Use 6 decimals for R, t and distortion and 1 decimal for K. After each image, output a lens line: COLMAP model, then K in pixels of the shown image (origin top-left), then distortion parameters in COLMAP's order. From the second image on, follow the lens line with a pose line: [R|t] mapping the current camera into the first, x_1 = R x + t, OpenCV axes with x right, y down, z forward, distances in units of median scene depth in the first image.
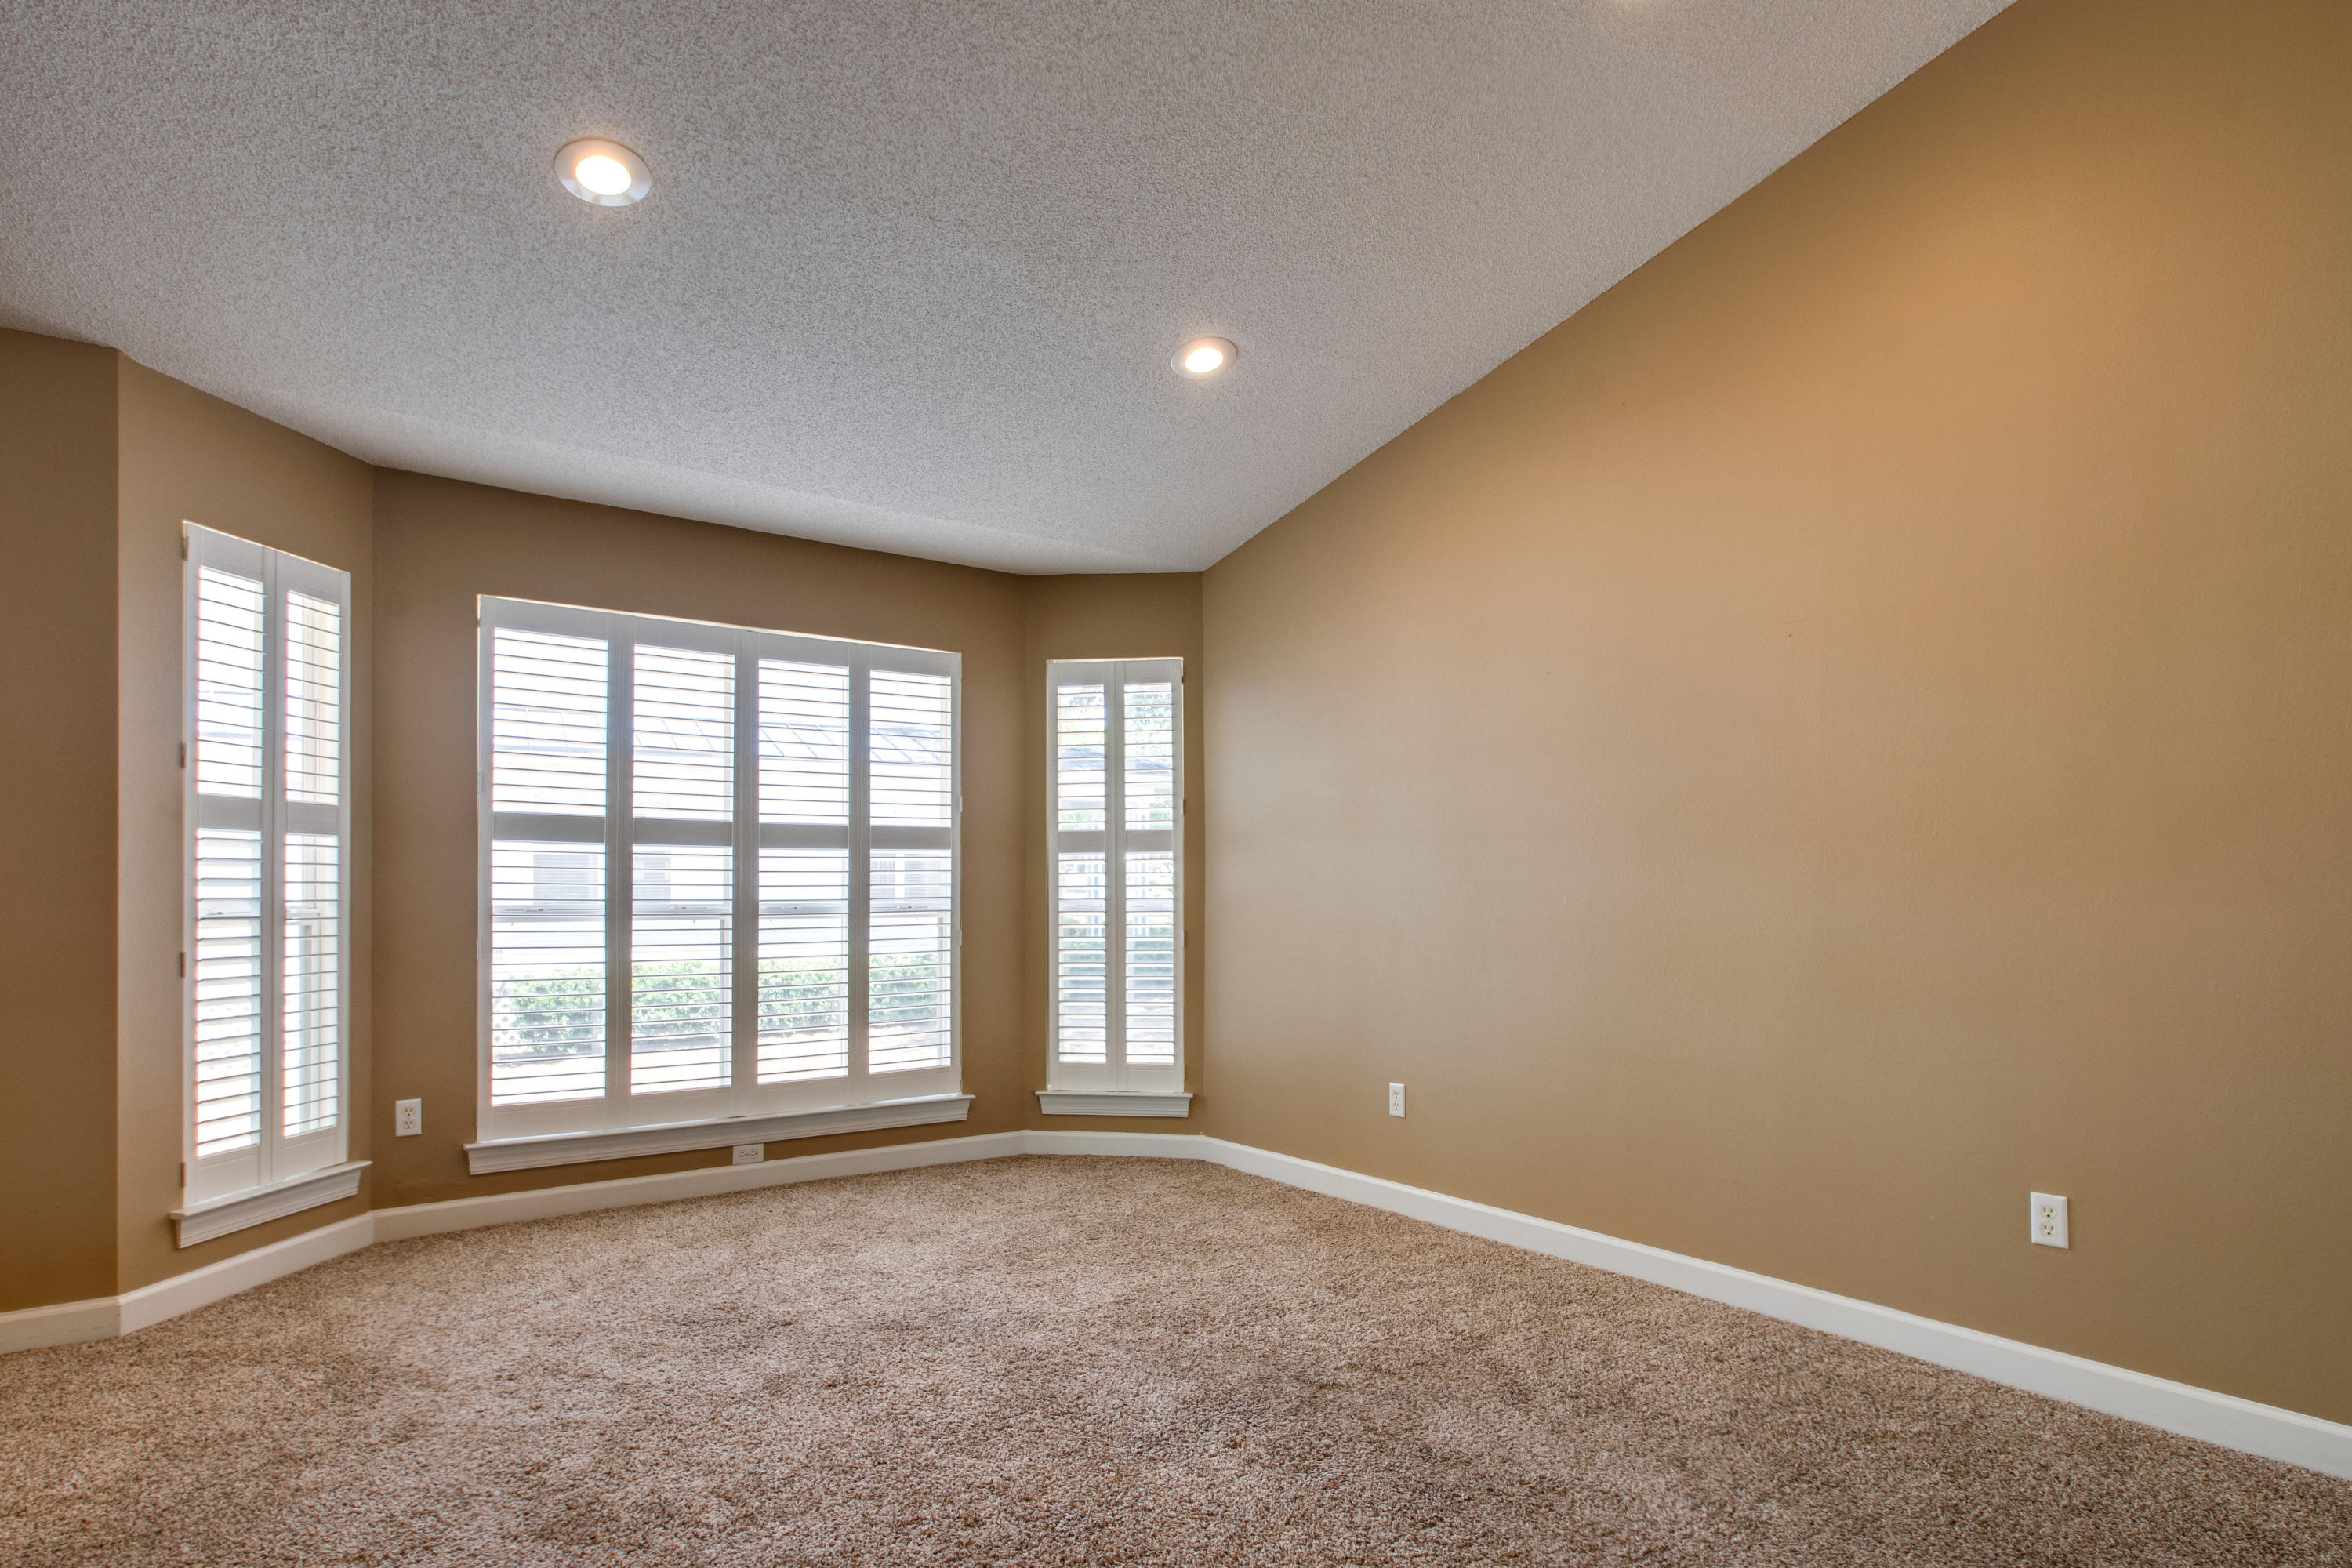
lens RADIAL K [[1299.0, 0, 1148.3], [0, 1299.0, 875.6], [0, 0, 1]] dist [0.016669, -0.000066]
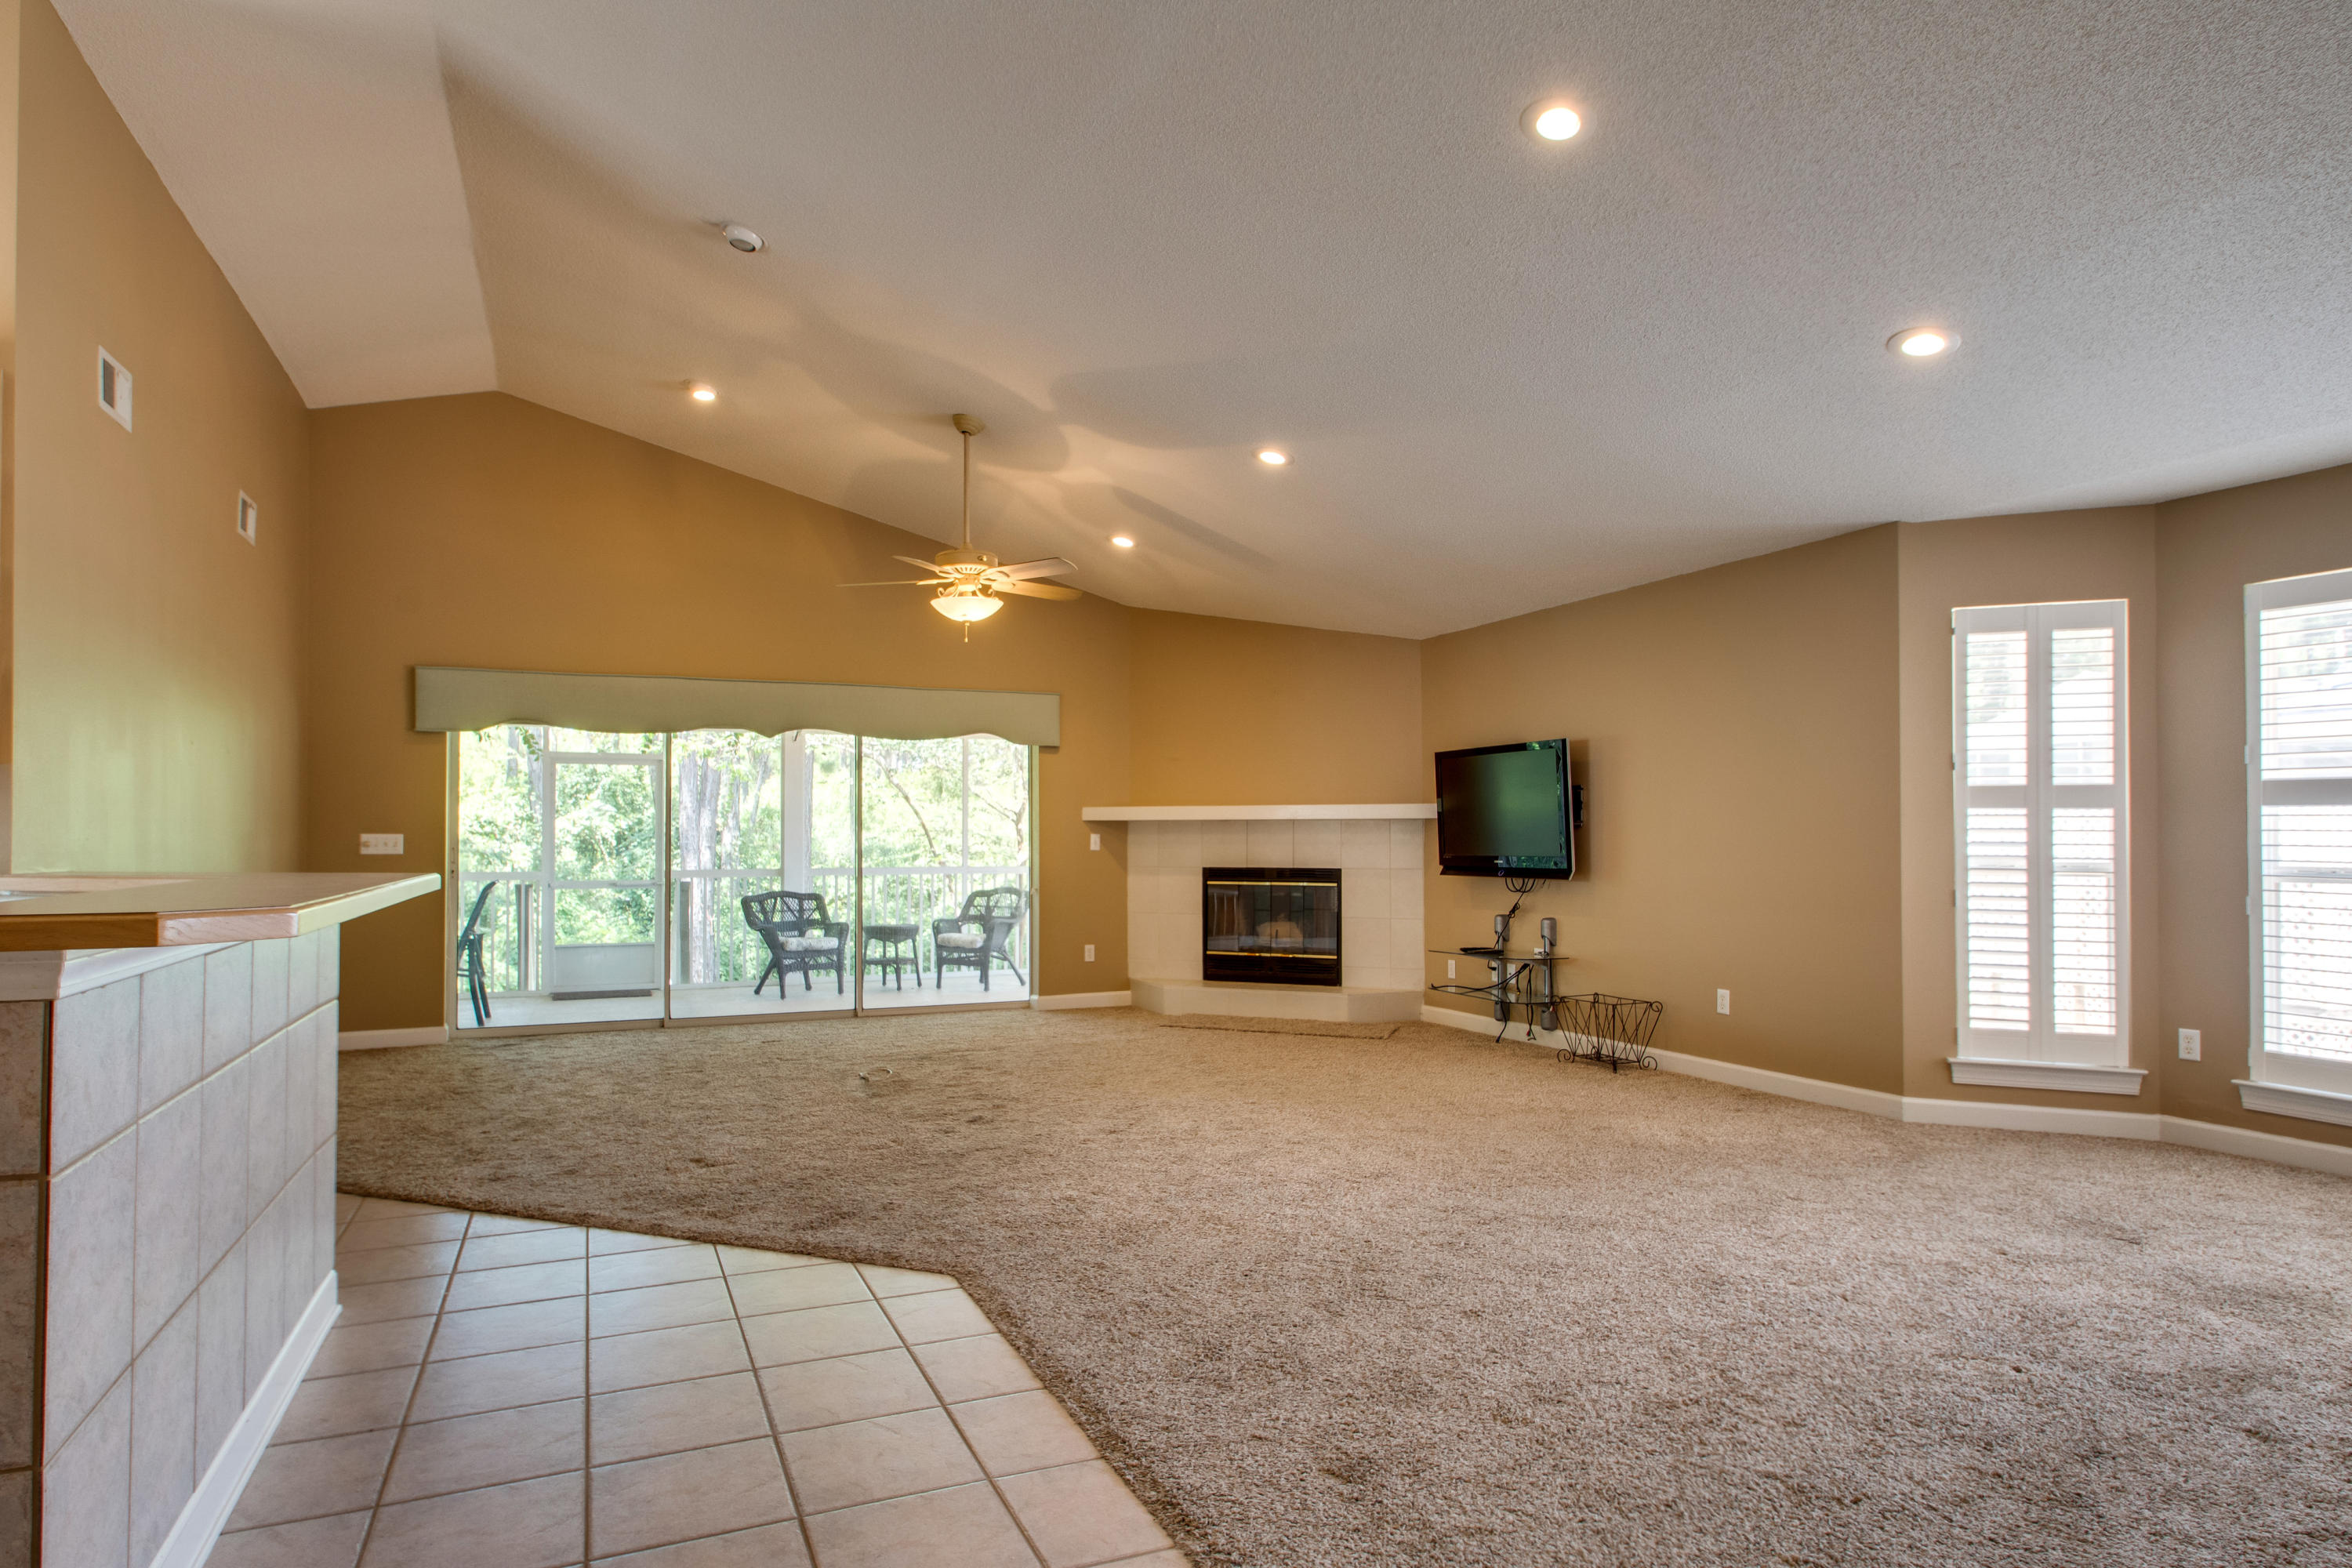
lens RADIAL K [[1294.7, 0, 1134.9], [0, 1294.7, 813.9], [0, 0, 1]] dist [-0.005848, -0.000119]
pose [[-0.224461, -0.026283, -0.974129, 0.762876], [-0.000066, 0.999637, -0.026956, 0.008601], [0.974483, -0.005986, -0.224381, 0.326766]]
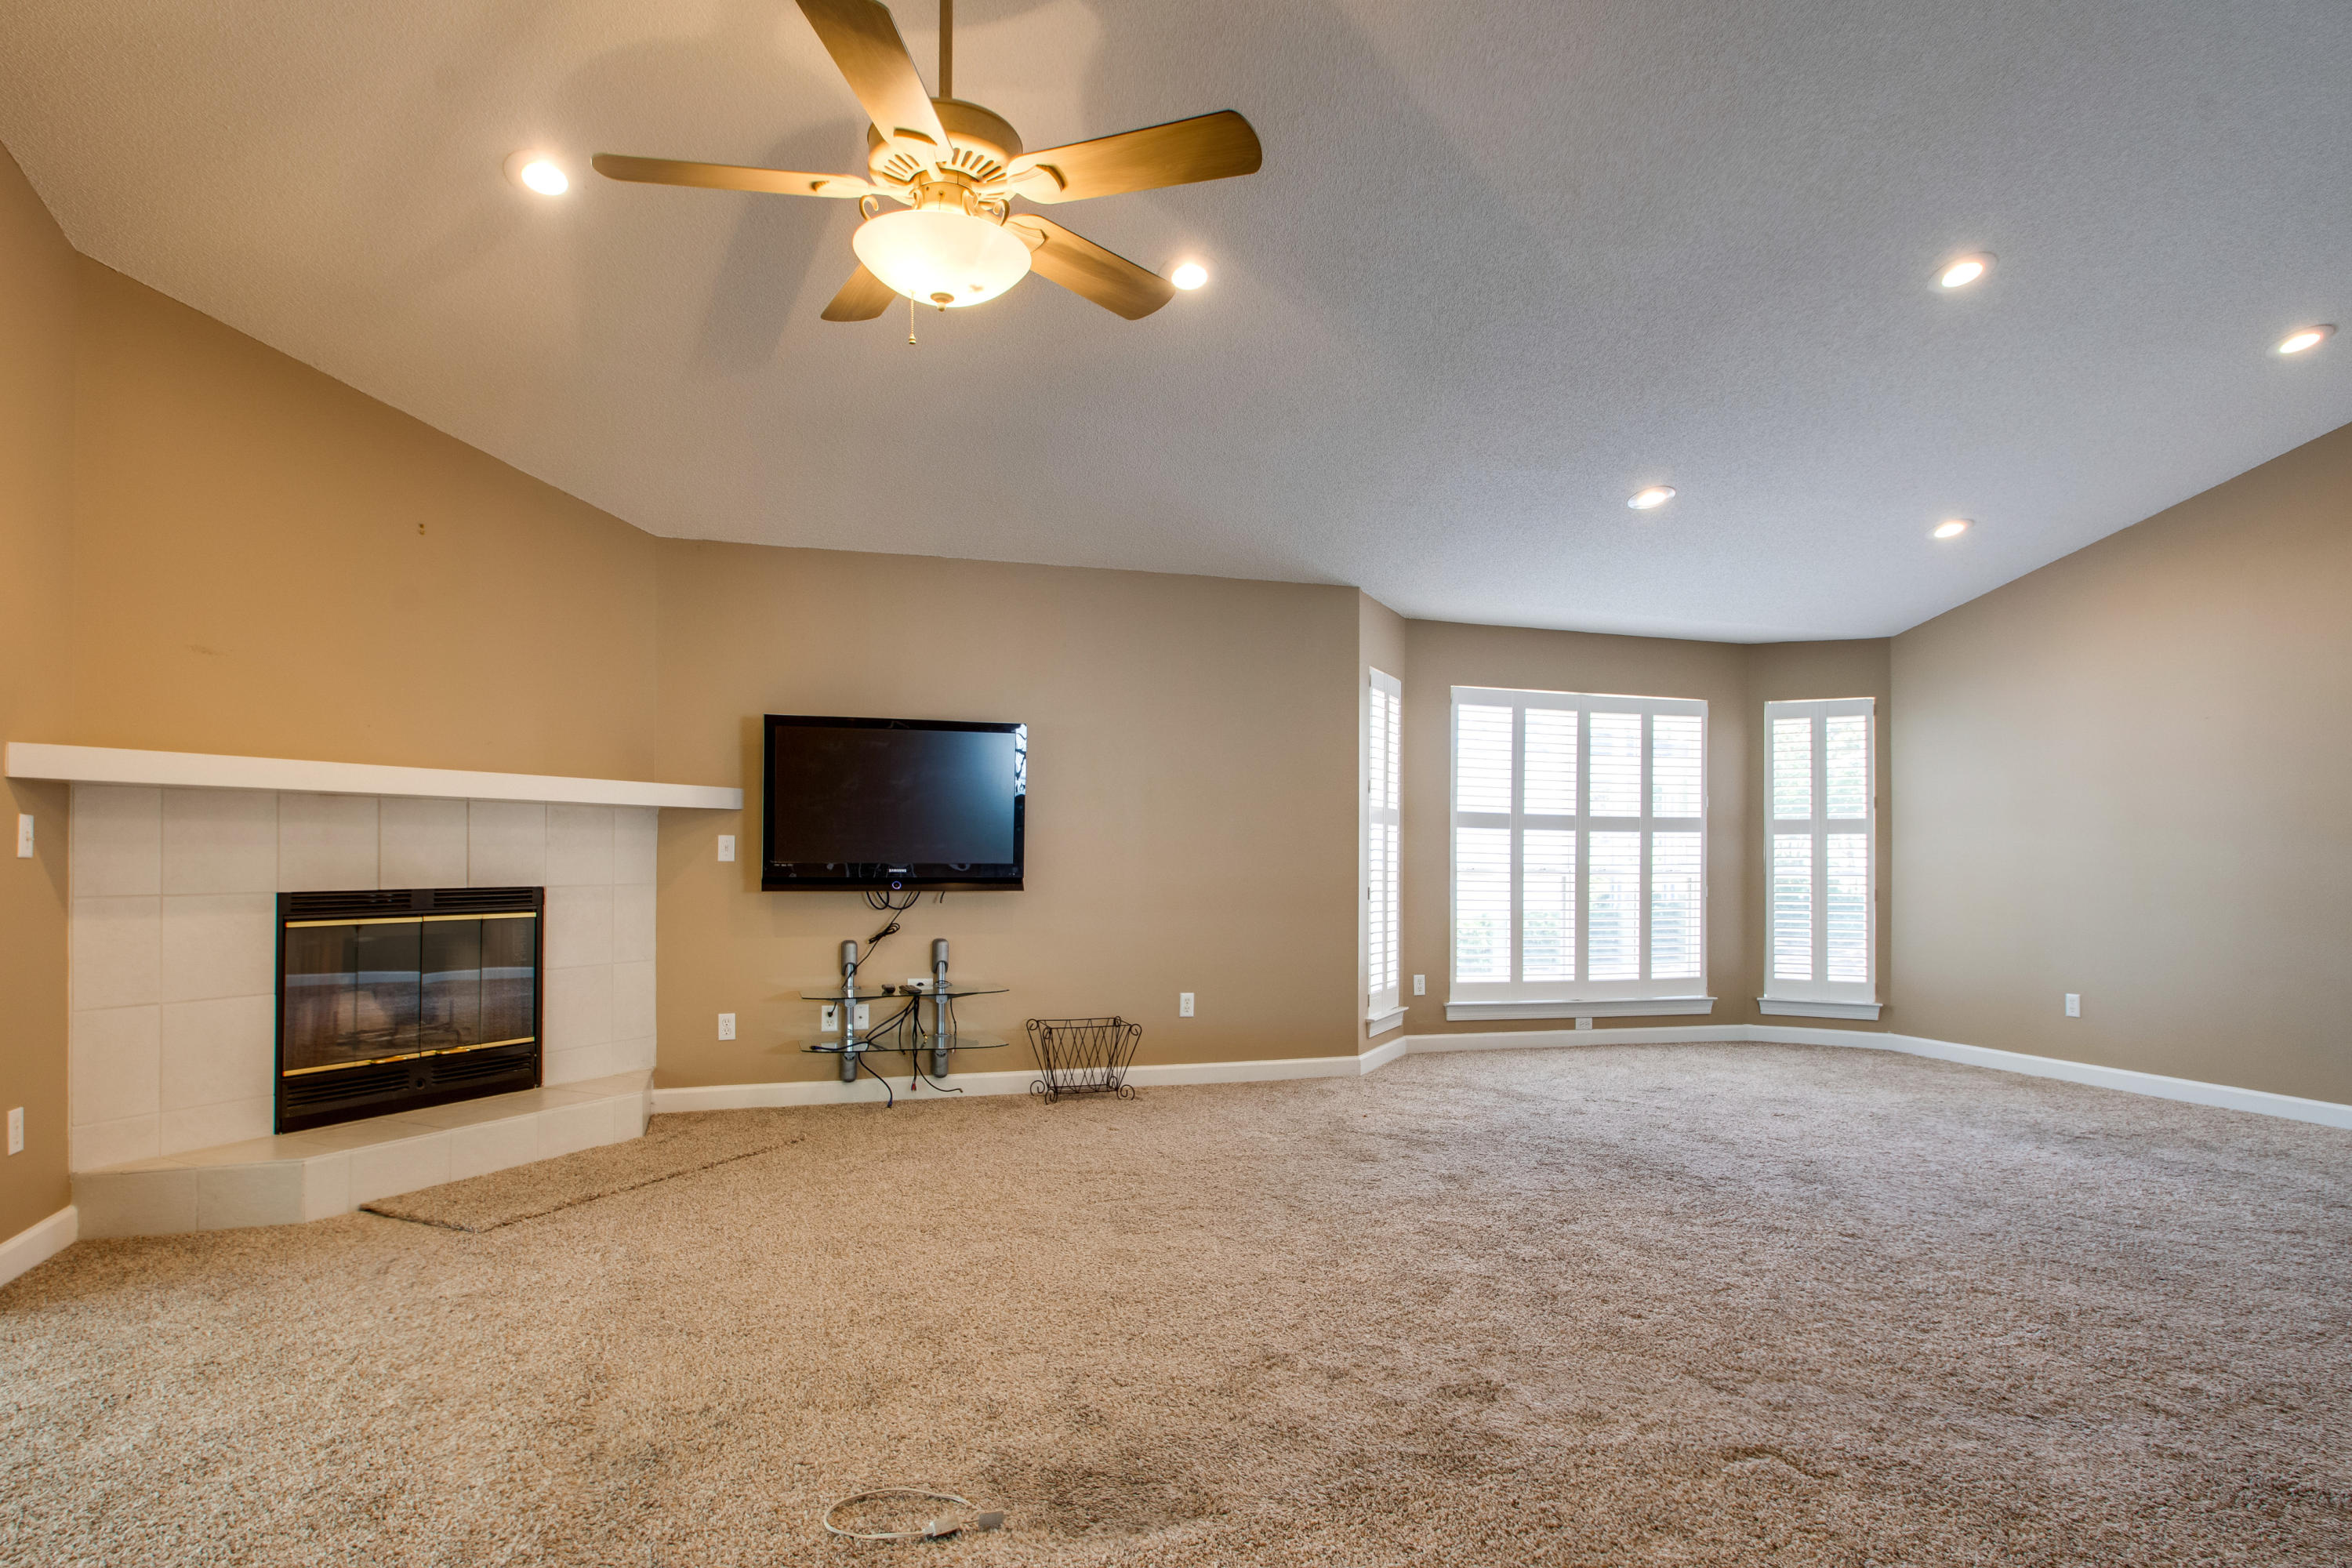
lens RADIAL K [[1291.4, 0, 1145.6], [0, 1291.4, 841.5], [0, 0, 1]] dist [0.015143, 0.000306]
pose [[0.950879, 0.003102, -0.309546, -0.367979], [-0.004869, 0.999976, -0.004938, 0.001426], [0.309523, 0.006203, 0.950872, -0.754512]]
